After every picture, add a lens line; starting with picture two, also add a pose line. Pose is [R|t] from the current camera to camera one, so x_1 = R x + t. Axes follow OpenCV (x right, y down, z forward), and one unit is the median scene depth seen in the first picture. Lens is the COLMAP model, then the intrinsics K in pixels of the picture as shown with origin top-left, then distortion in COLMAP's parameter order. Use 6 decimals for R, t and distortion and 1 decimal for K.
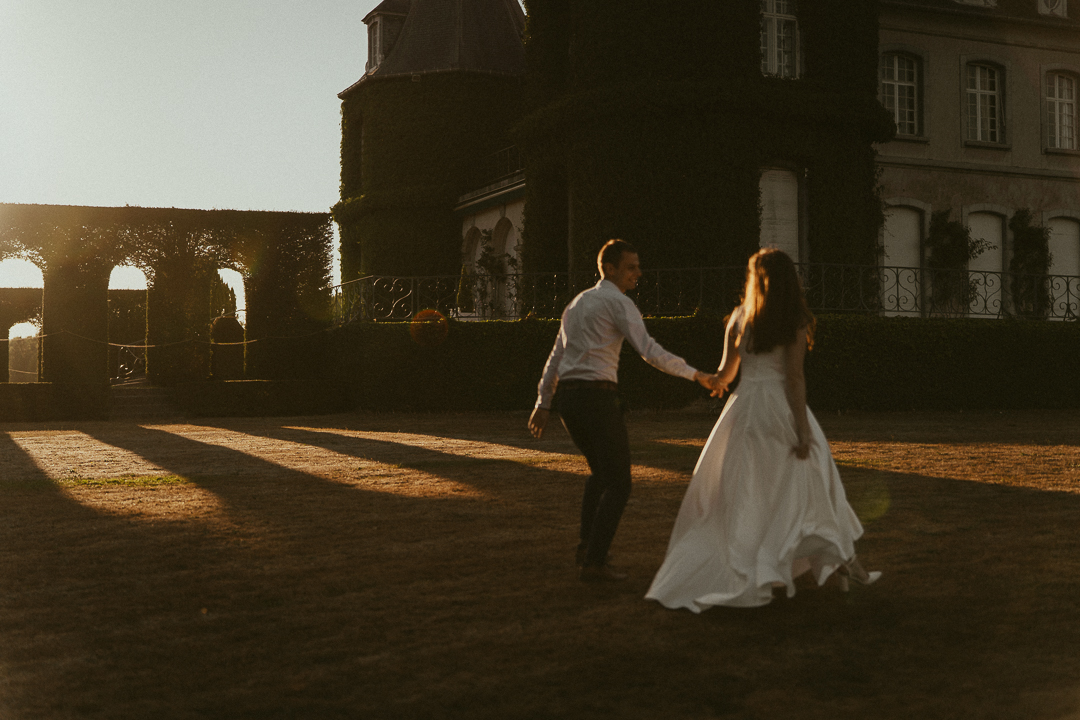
lens RADIAL K [[1504.4, 0, 538.3], [0, 1504.4, 358.7], [0, 0, 1]] dist [-0.021097, 0.000000]
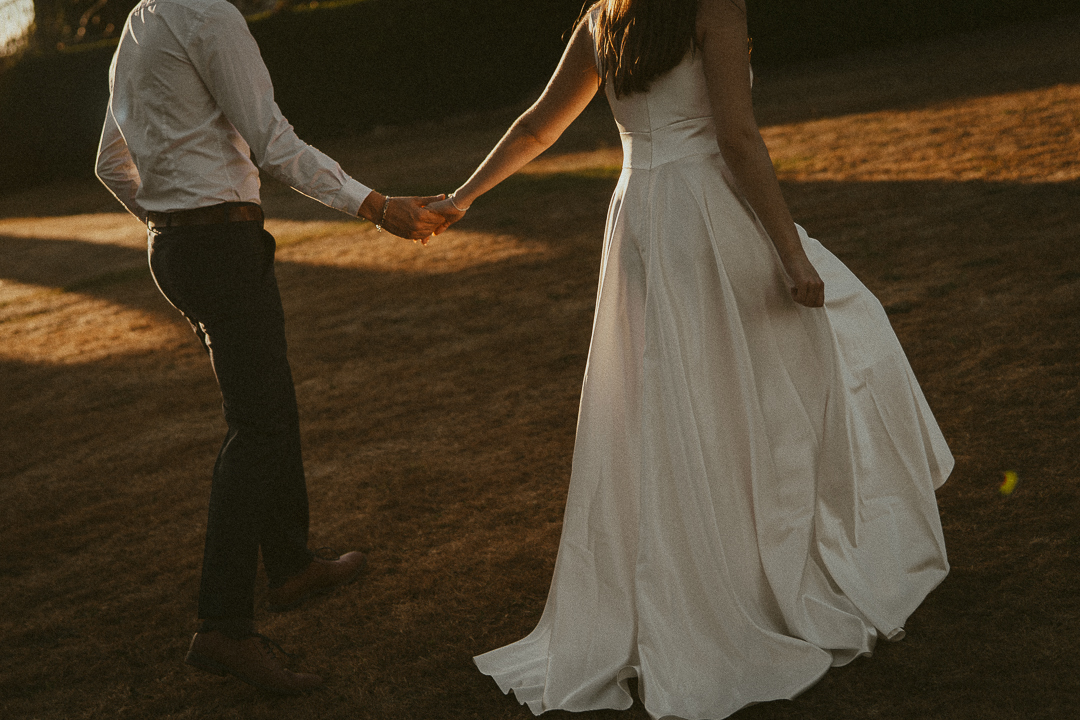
lens RADIAL K [[1363.2, 0, 543.0], [0, 1363.2, 361.8], [0, 0, 1]] dist [-0.008684, 0.000000]
pose [[0.988691, -0.149918, -0.003910, 0.105681], [0.145344, 0.951453, 0.271317, -0.027422], [-0.036956, -0.268817, 0.962482, 0.402822]]
